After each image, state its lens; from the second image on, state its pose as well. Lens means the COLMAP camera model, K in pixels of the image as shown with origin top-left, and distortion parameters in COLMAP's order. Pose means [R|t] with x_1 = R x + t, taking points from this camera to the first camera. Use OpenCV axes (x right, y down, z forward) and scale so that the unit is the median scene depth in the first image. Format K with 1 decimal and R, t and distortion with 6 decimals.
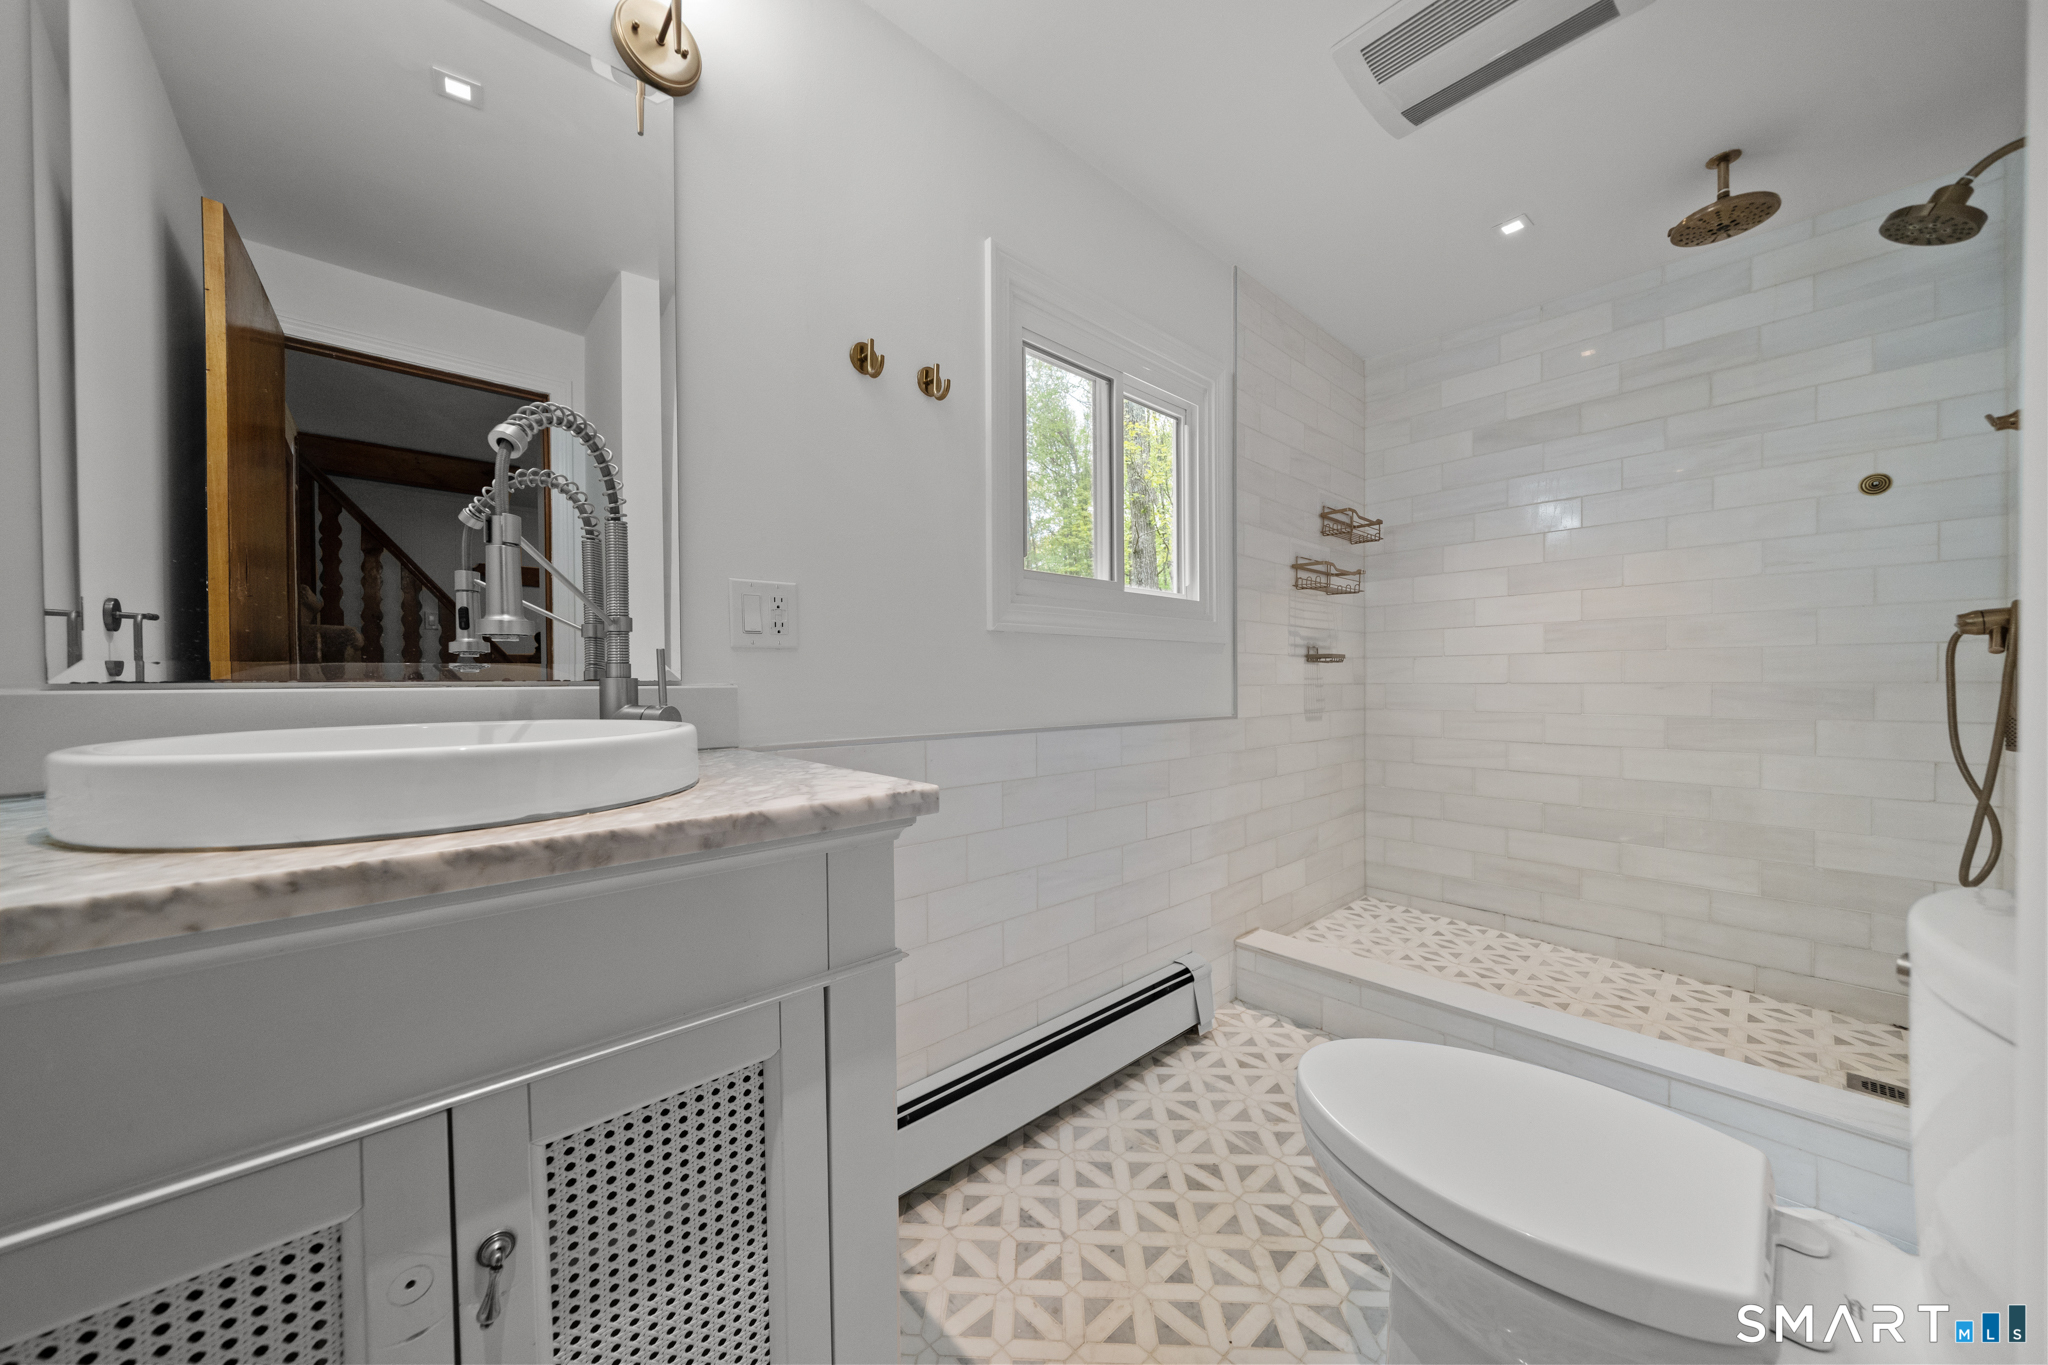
lens RADIAL K [[708.3, 0, 1020.3], [0, 708.3, 685.9], [0, 0, 1]] dist [-0.006752, -0.000213]
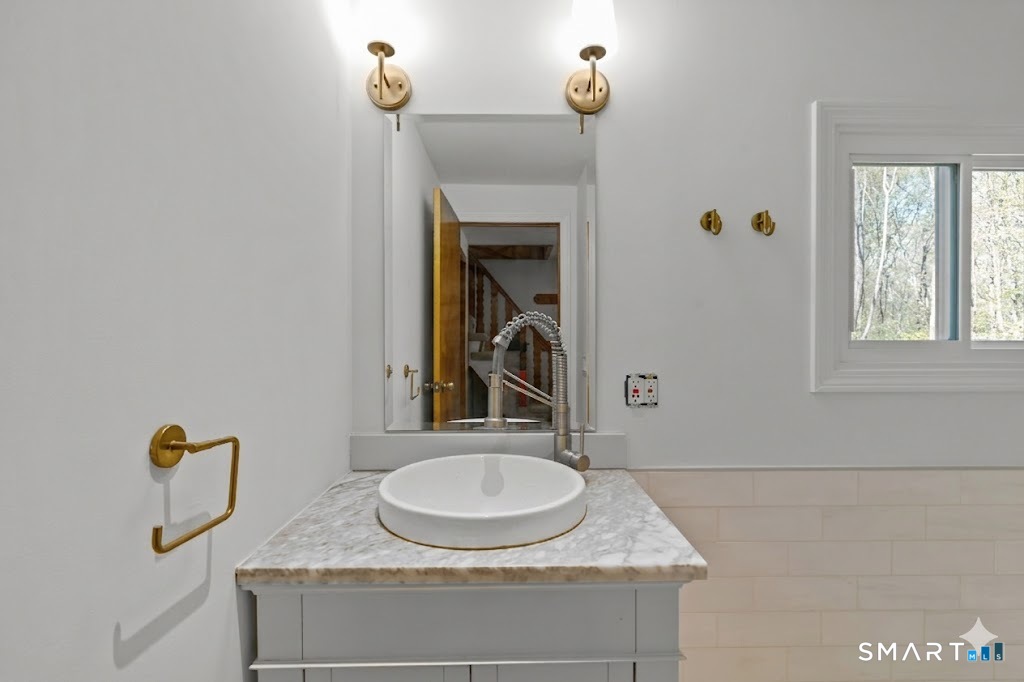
lens RADIAL K [[477.7, 0, 512.8], [0, 477.7, 342.6], [0, 0, 1]] dist [-0.003136, -0.000214]
pose [[0.754097, 0.010546, -0.656678, 0.151847], [-0.013455, 0.999909, 0.000607, -0.208457], [0.656625, 0.008378, 0.754171, -0.069877]]
